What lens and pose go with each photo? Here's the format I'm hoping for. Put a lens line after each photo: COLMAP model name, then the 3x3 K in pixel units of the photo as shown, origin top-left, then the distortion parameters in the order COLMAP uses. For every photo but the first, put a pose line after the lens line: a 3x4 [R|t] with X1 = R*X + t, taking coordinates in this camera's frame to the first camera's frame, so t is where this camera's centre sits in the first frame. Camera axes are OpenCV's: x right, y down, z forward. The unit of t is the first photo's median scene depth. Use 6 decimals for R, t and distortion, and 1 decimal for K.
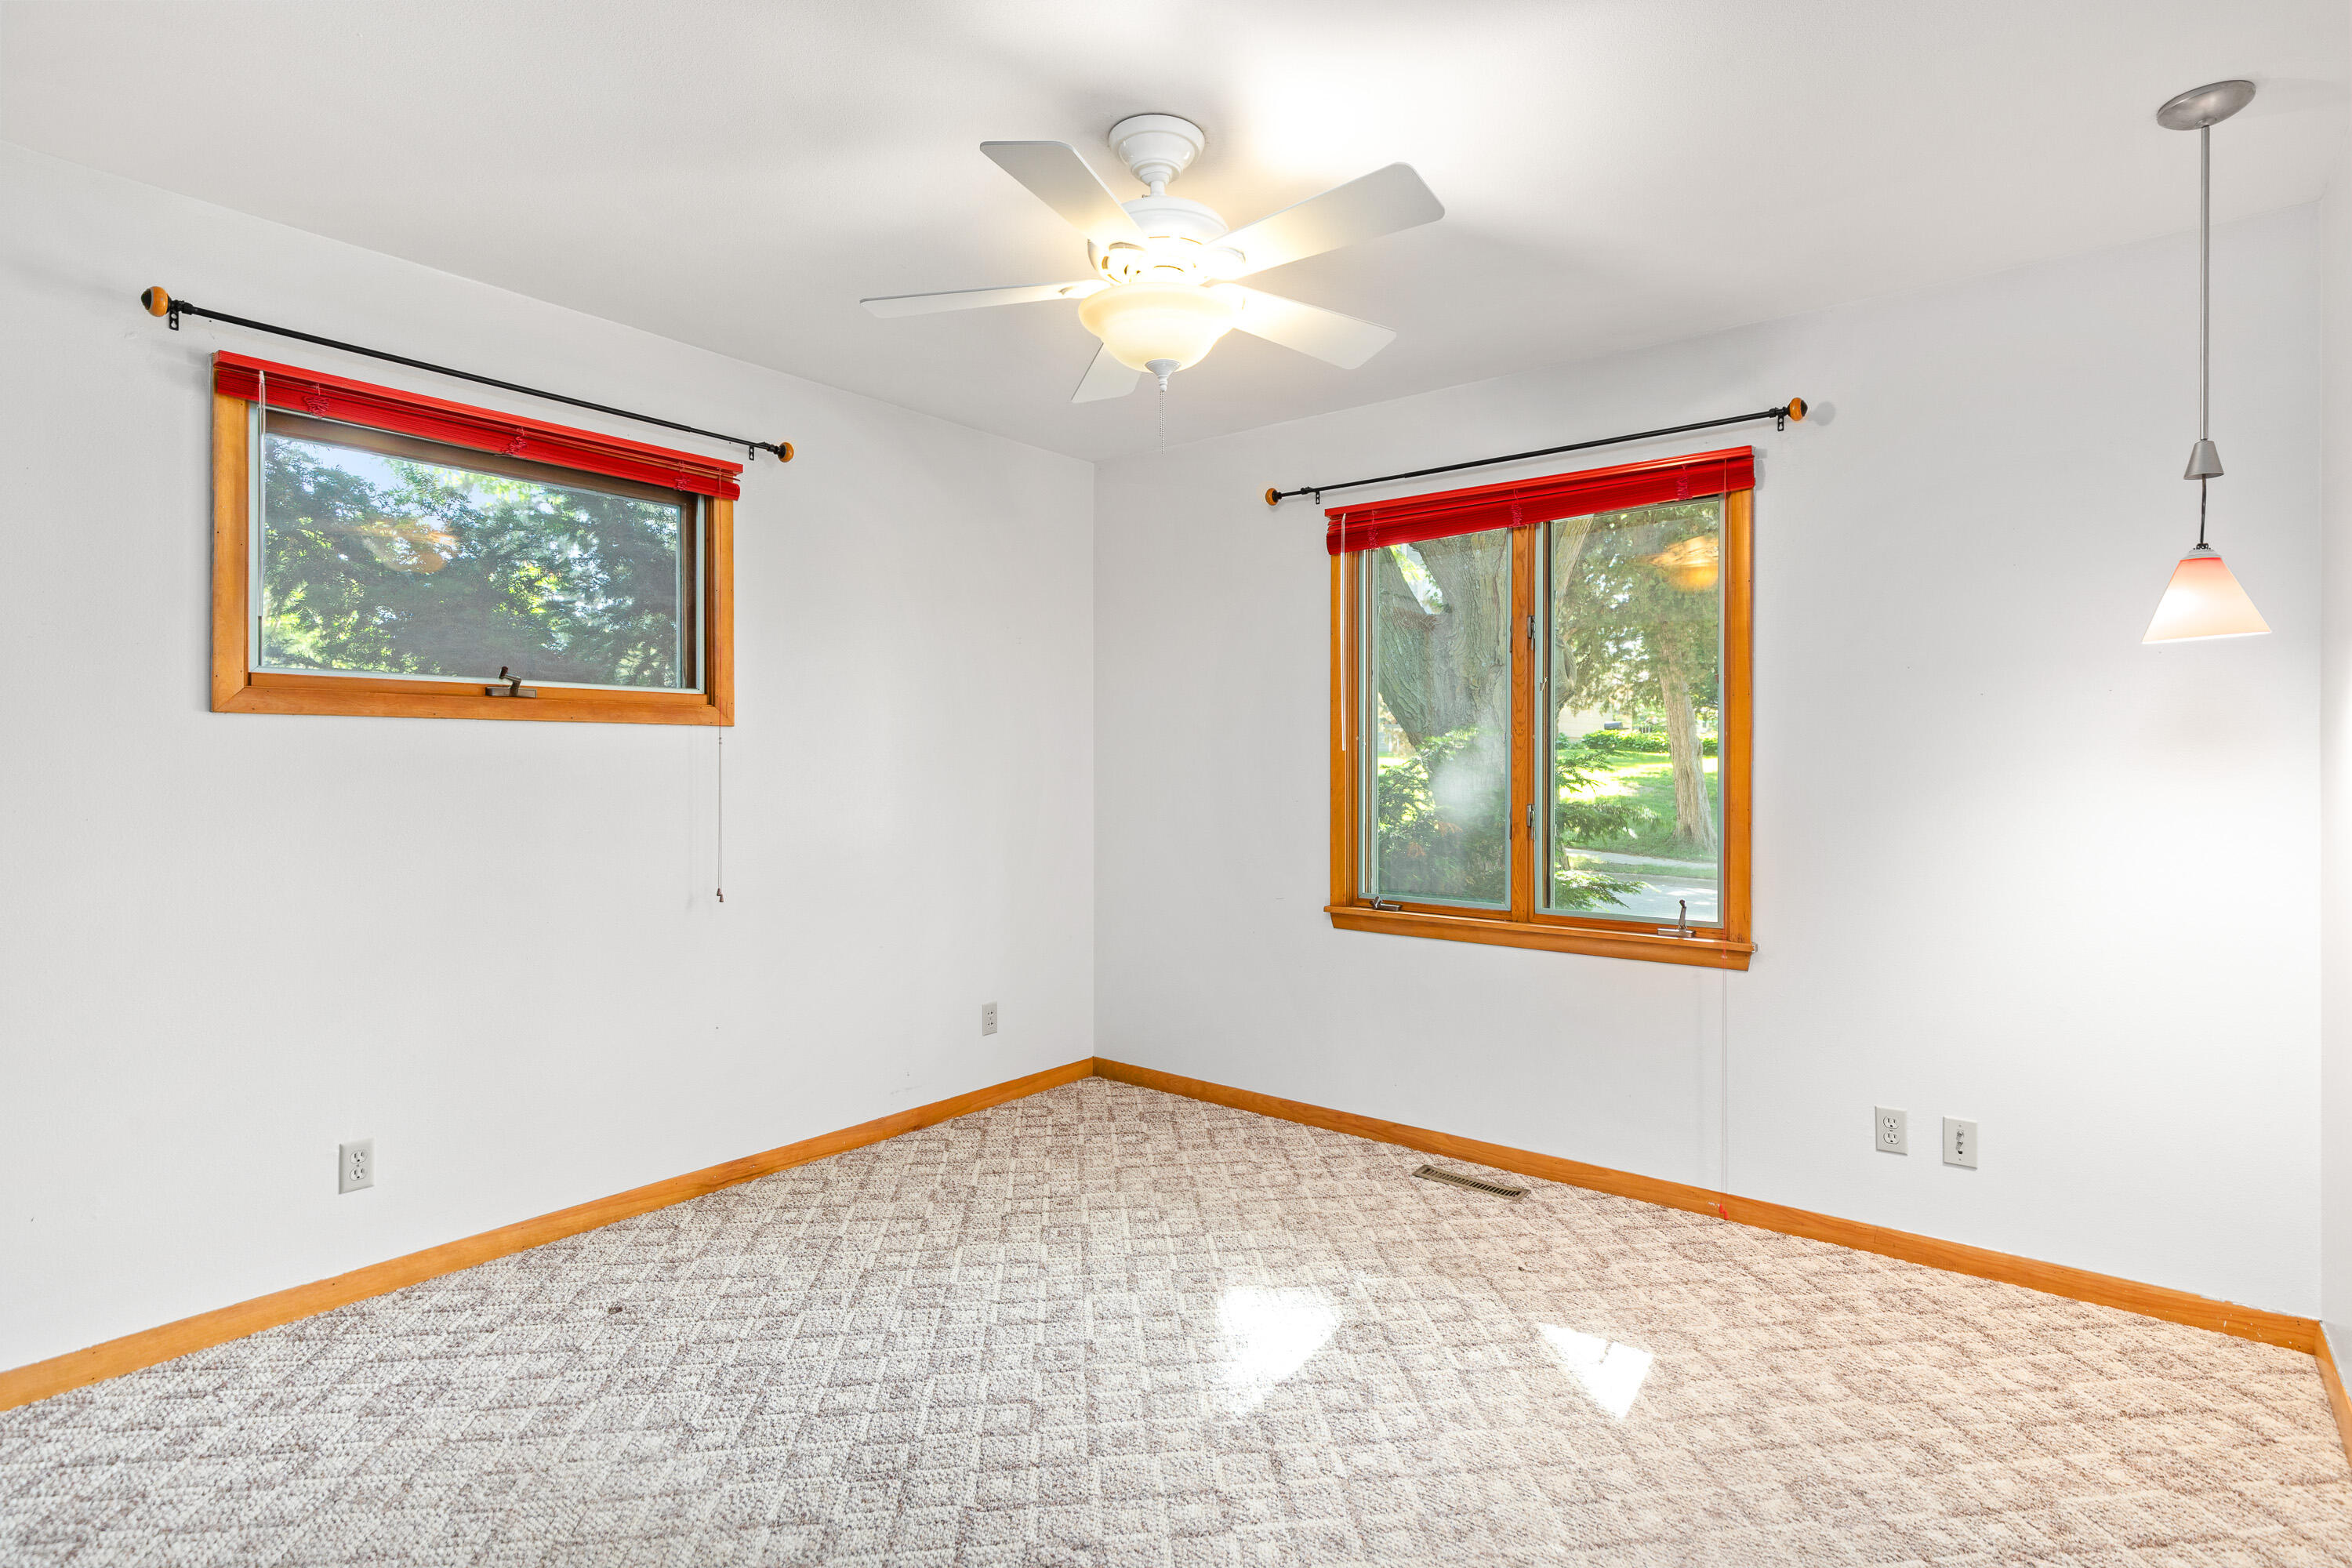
lens RADIAL K [[1178.3, 0, 1184.6], [0, 1178.3, 773.9], [0, 0, 1]] dist [0.000284, -0.000109]
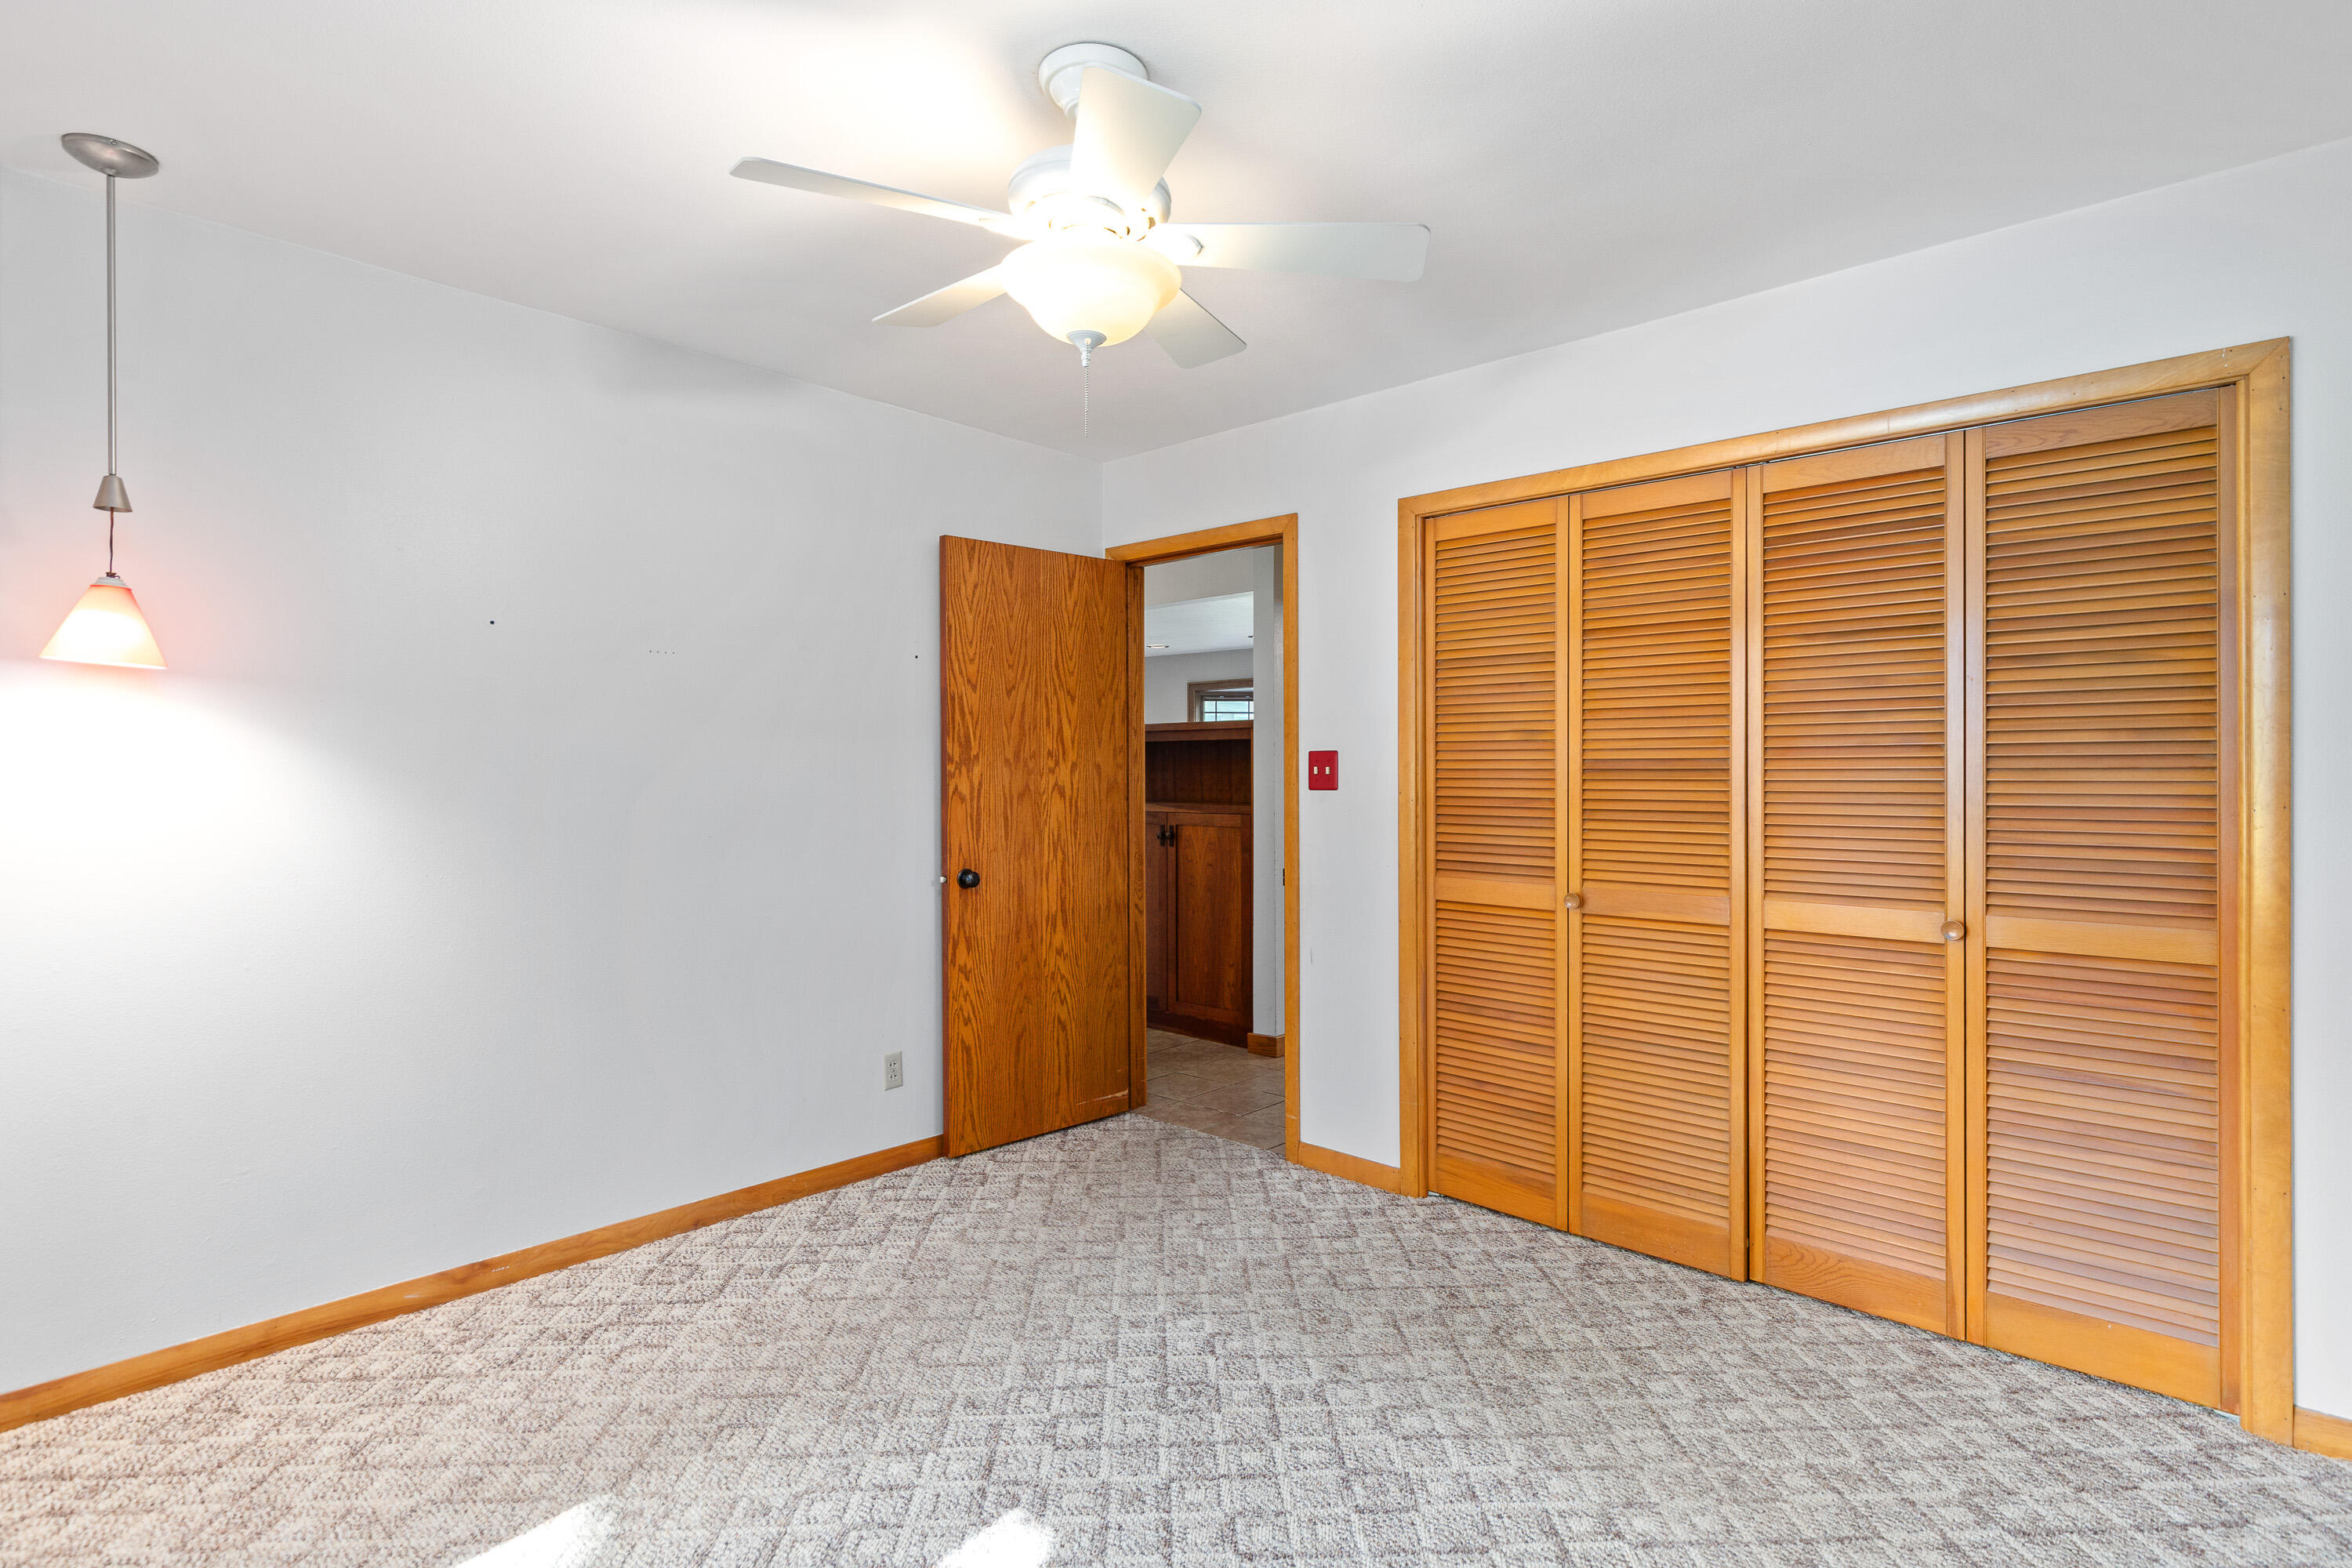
lens RADIAL K [[1178.3, 0, 1194.5], [0, 1178.3, 775.3], [0, 0, 1]] dist [0.000284, -0.000109]
pose [[-0.998345, -0.001176, 0.057496, -0.161050], [-0.000713, 0.999967, 0.008082, -0.026355], [-0.057504, 0.008027, -0.998313, 2.023056]]
